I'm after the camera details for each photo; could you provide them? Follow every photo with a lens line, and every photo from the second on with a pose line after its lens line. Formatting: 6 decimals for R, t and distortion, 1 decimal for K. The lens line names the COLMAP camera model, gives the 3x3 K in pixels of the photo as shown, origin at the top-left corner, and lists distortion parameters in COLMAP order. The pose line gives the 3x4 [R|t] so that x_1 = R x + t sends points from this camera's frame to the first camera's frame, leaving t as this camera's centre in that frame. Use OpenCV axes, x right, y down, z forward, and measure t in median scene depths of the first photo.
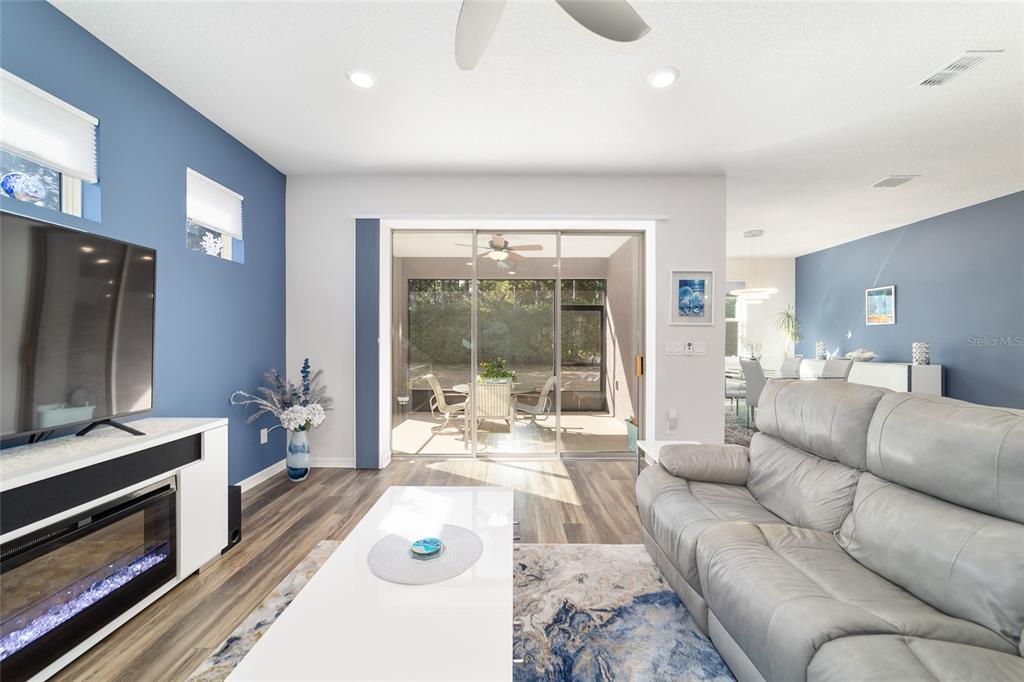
lens RADIAL K [[393.2, 0, 517.7], [0, 393.2, 341.8], [0, 0, 1]] dist [-0.011004, 0.005226]
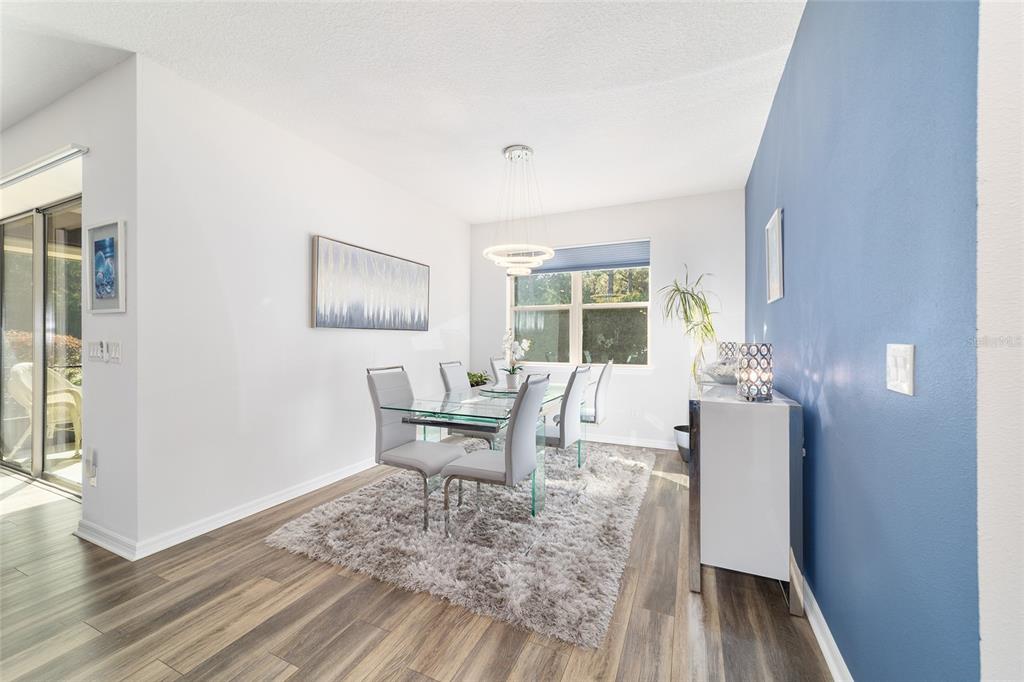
lens RADIAL K [[393.2, 0, 512.7], [0, 393.2, 337.2], [0, 0, 1]] dist [-0.011004, 0.005226]
pose [[0.909095, 0.005368, -0.416555, 1.277265], [-0.004859, 0.999986, 0.002283, -0.009232], [0.416561, -0.000051, 0.909108, 0.709295]]
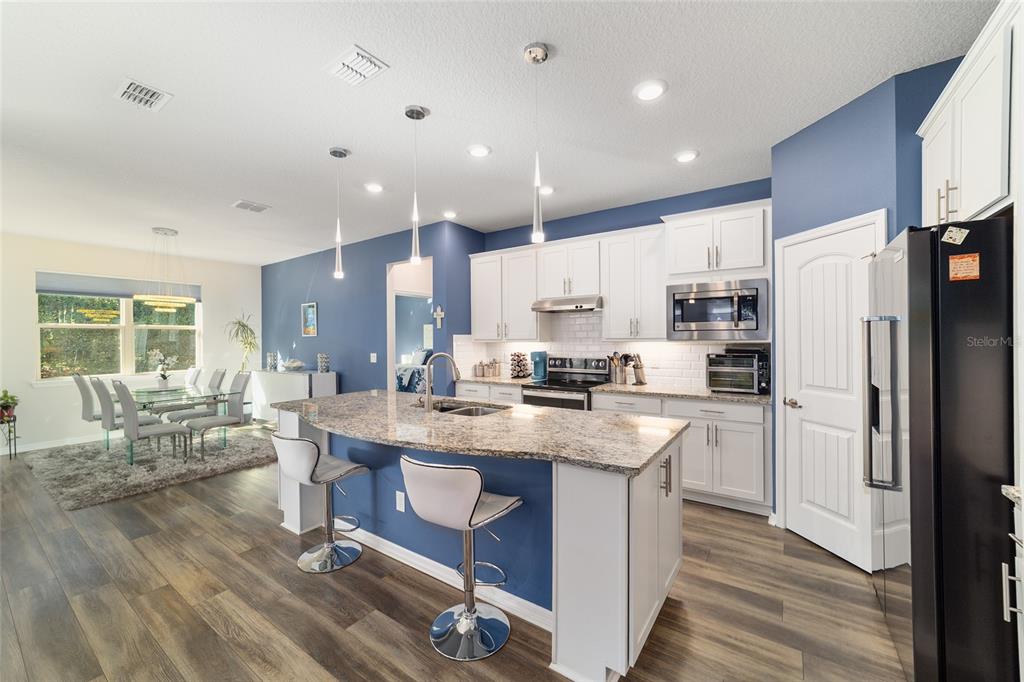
lens RADIAL K [[393.2, 0, 509.3], [0, 393.2, 338.1], [0, 0, 1]] dist [-0.011004, 0.005226]
pose [[0.576163, -0.005921, 0.817314, 0.512283], [0.013197, 0.999911, -0.002060, -0.045304], [-0.817229, 0.011973, 0.576189, -0.178360]]
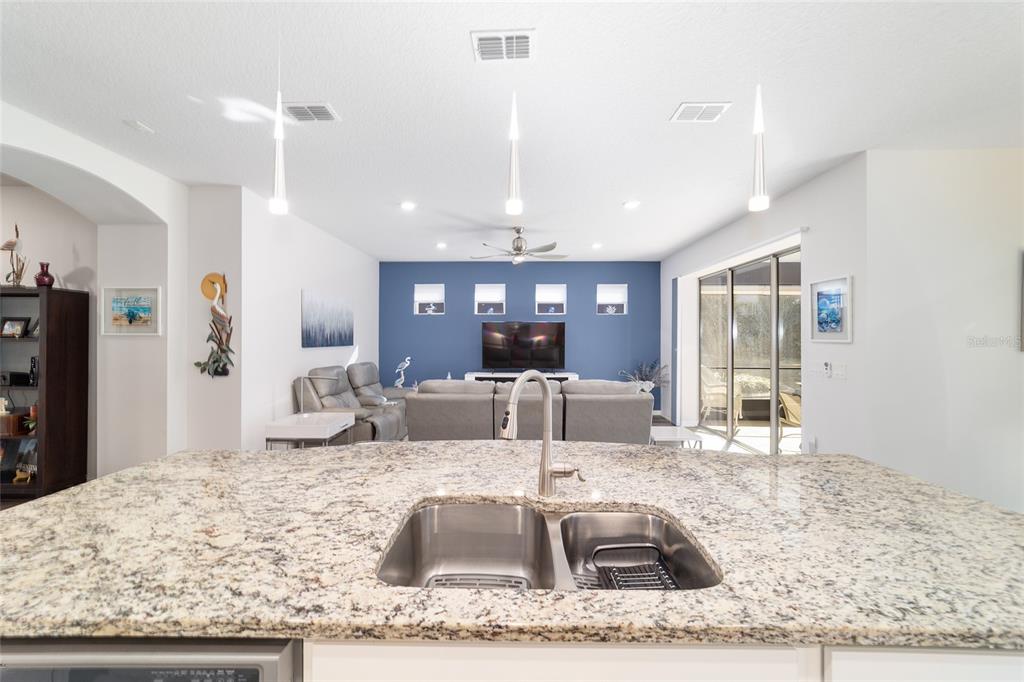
lens RADIAL K [[393.2, 0, 507.5], [0, 393.2, 340.6], [0, 0, 1]] dist [-0.011004, 0.005226]
pose [[-0.024700, 0.006141, -0.999676, 1.323099], [-0.006393, 0.999960, 0.006301, -0.047278], [0.999674, 0.006547, -0.024660, 0.312355]]
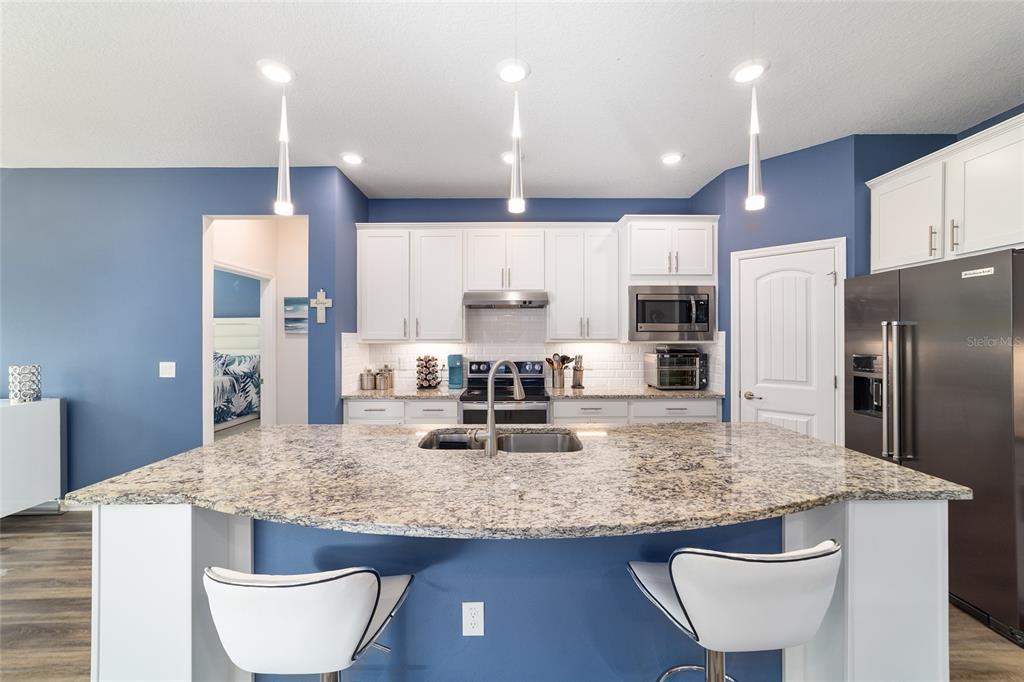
lens RADIAL K [[393.2, 0, 509.1], [0, 393.2, 337.7], [0, 0, 1]] dist [-0.011004, 0.005226]
pose [[0.012184, 0.000675, 0.999926, 0.565552], [0.006970, 0.999975, -0.000759, -0.045964], [-0.999901, 0.006978, 0.012179, 0.312601]]
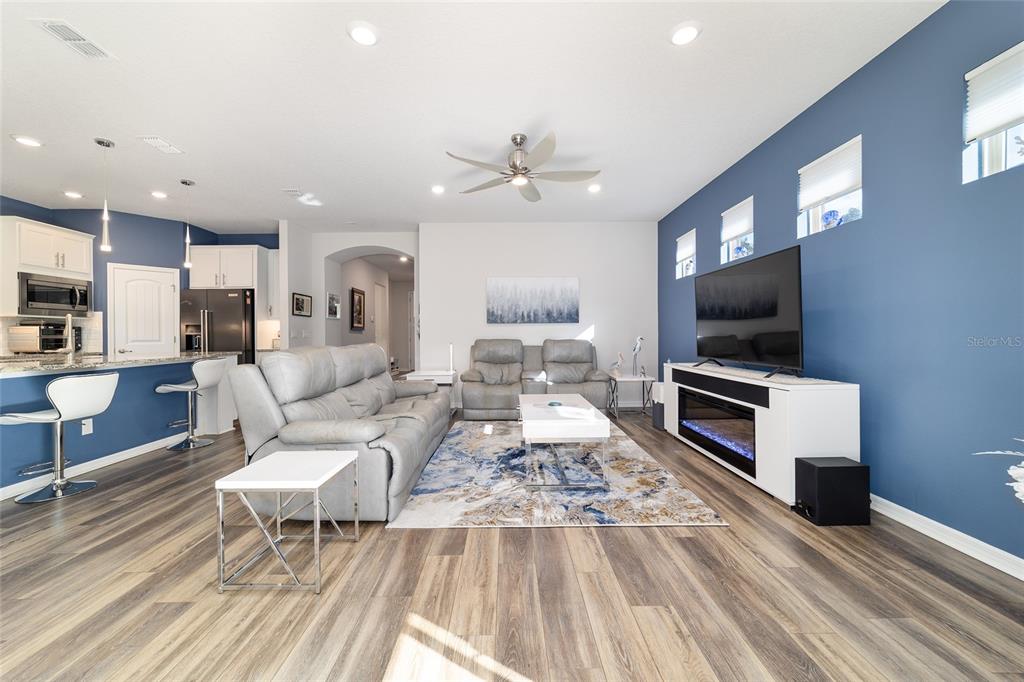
lens RADIAL K [[393.2, 0, 512.8], [0, 393.2, 338.0], [0, 0, 1]] dist [-0.011004, 0.005226]
pose [[-0.999982, 0.006031, -0.000382, 0.011917], [0.006027, 0.999927, 0.010436, 0.028337], [0.000445, 0.010433, -0.999945, 1.207705]]
